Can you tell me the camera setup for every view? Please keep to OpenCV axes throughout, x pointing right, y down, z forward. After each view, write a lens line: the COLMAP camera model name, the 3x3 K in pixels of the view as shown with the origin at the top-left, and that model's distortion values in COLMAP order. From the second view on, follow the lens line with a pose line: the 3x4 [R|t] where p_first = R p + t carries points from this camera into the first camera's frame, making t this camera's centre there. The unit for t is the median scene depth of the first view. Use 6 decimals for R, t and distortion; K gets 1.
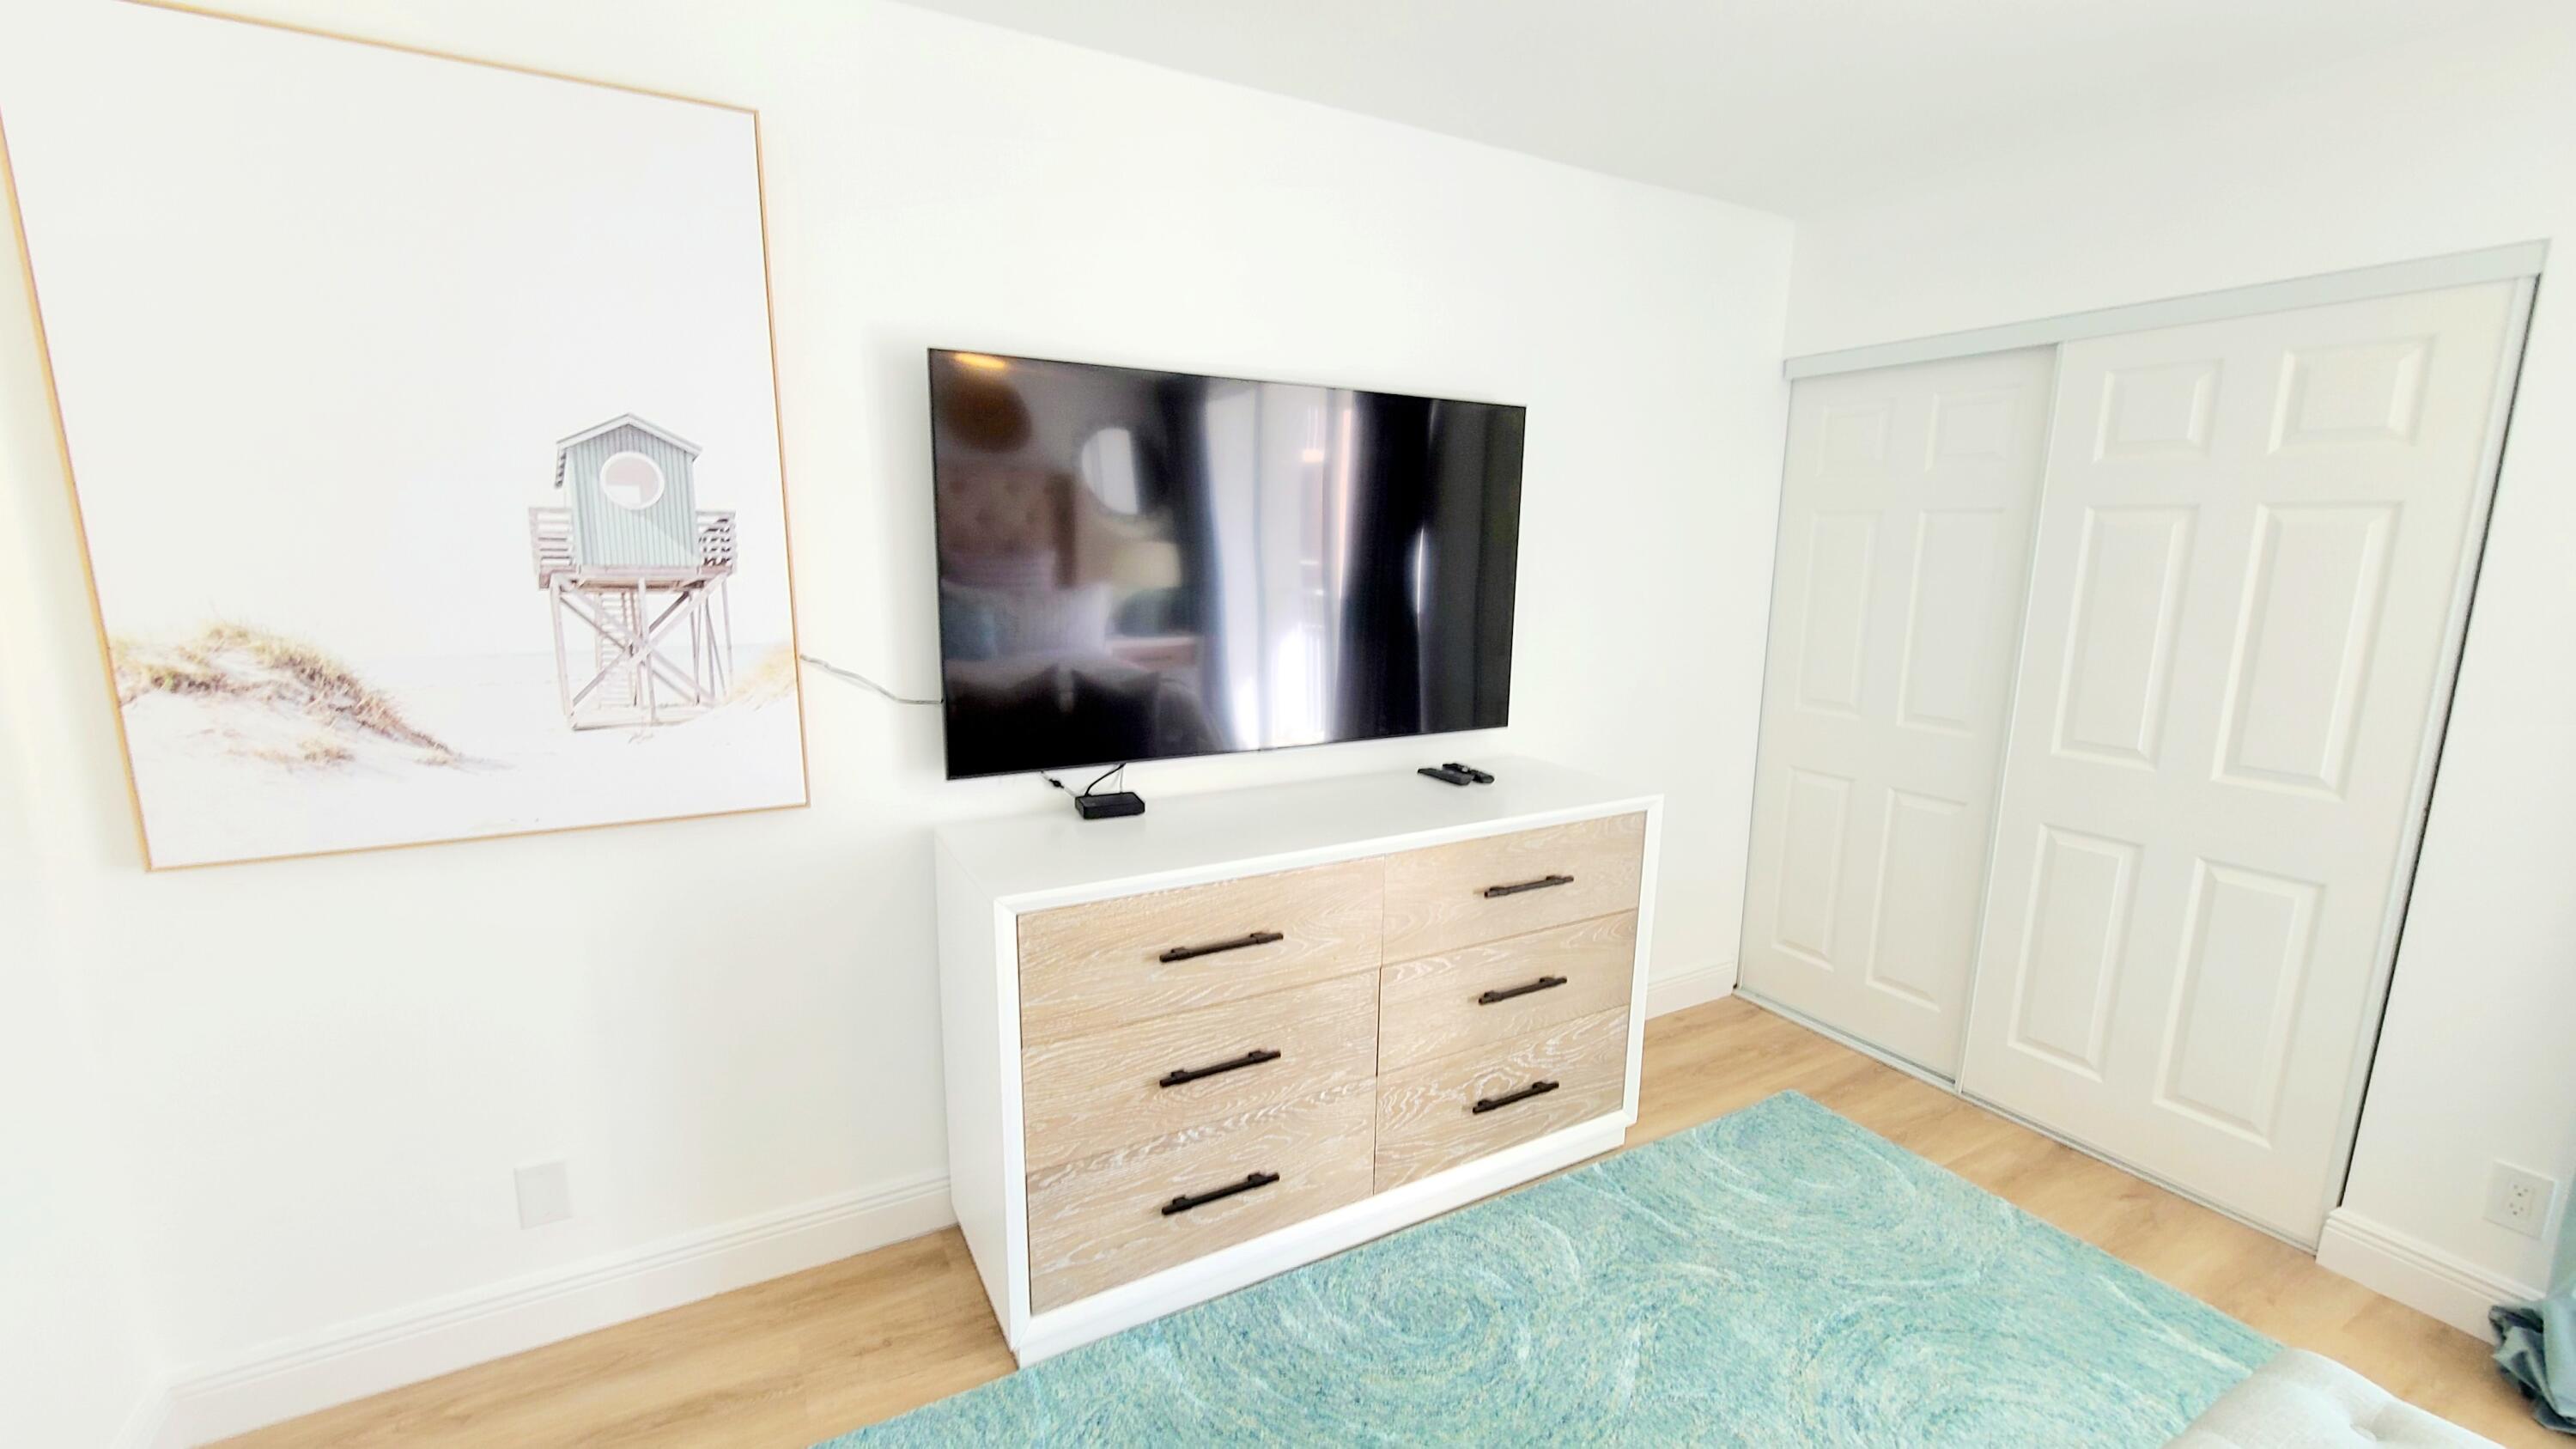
lens RADIAL K [[1052.1, 0, 1278.7], [0, 1052.1, 730.8], [0, 0, 1]] dist [-0.003530, 0.000743]
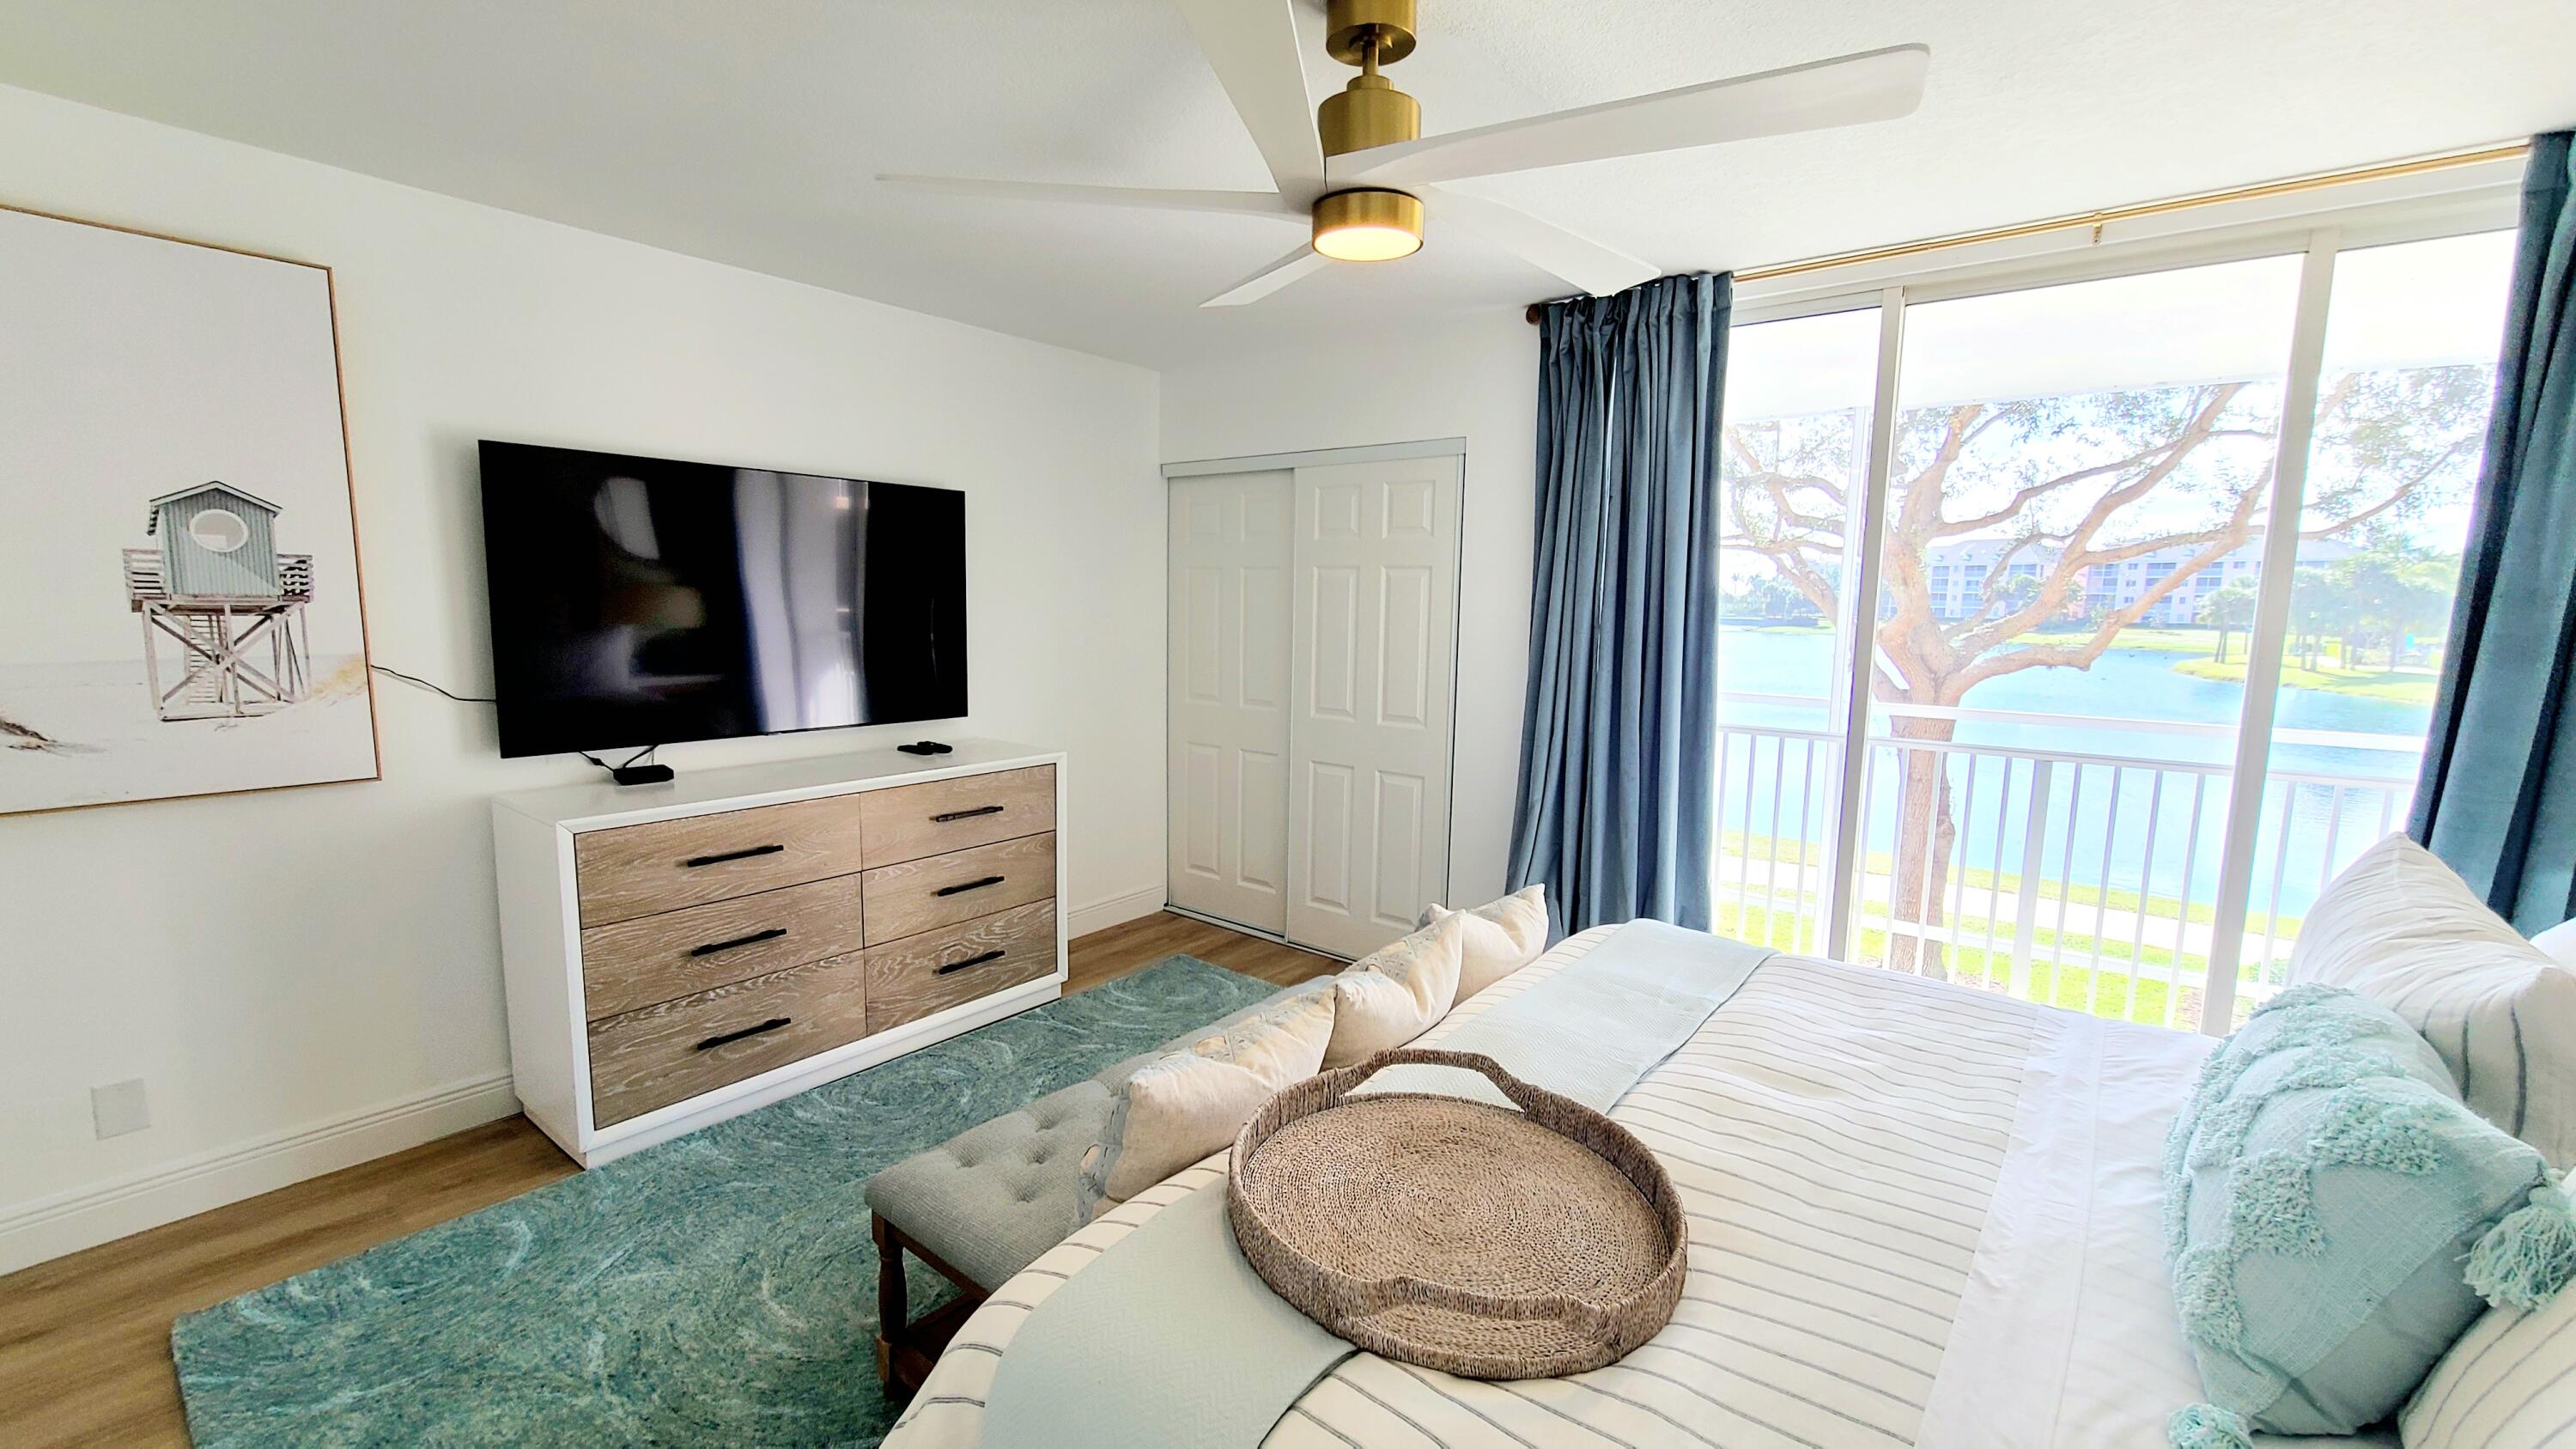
lens RADIAL K [[1052.1, 0, 1279.4], [0, 1052.1, 729.9], [0, 0, 1]] dist [-0.003530, 0.000743]
pose [[0.923796, -0.043666, 0.380388, 0.086439], [0.061472, 0.997503, -0.034781, 0.115612], [-0.377919, 0.055514, 0.924173, -0.586948]]
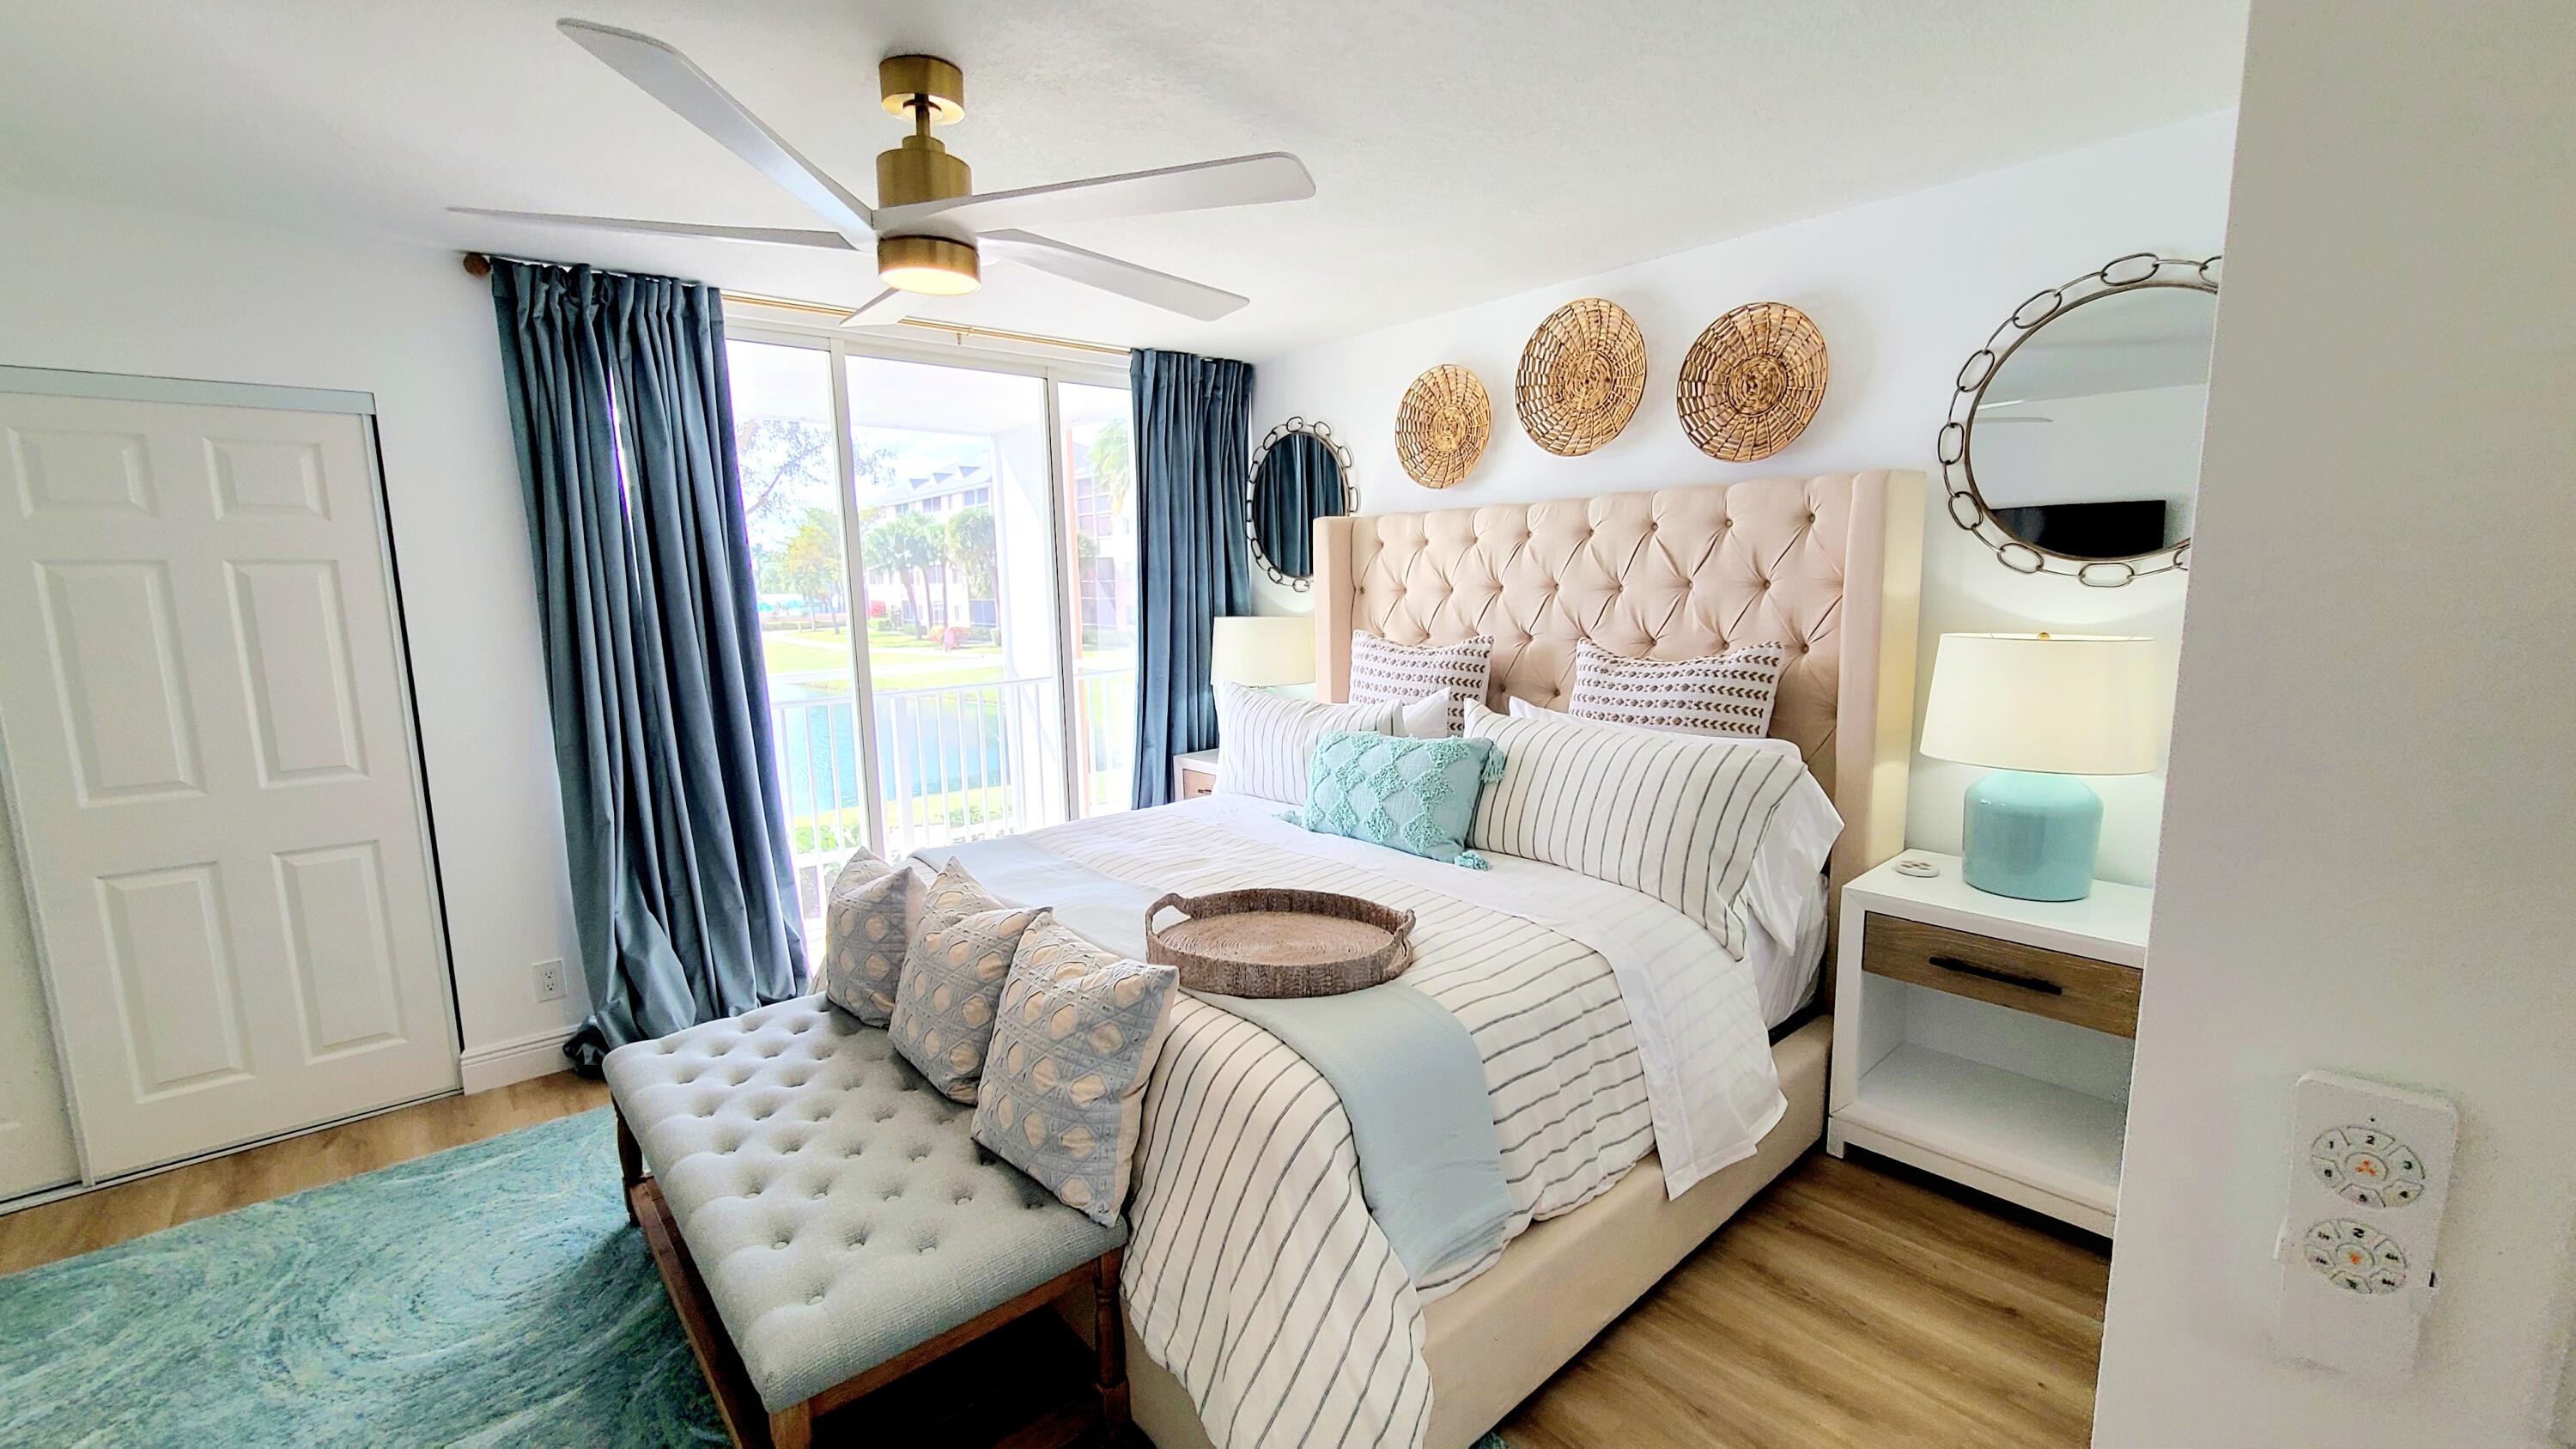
lens RADIAL K [[1052.1, 0, 1291.5], [0, 1052.1, 732.6], [0, 0, 1]] dist [-0.003530, 0.000743]
pose [[-0.216455, -0.148892, 0.964872, -0.557326], [0.194282, 0.961967, 0.192028, -0.017435], [-0.956766, 0.229023, -0.179295, 0.080674]]
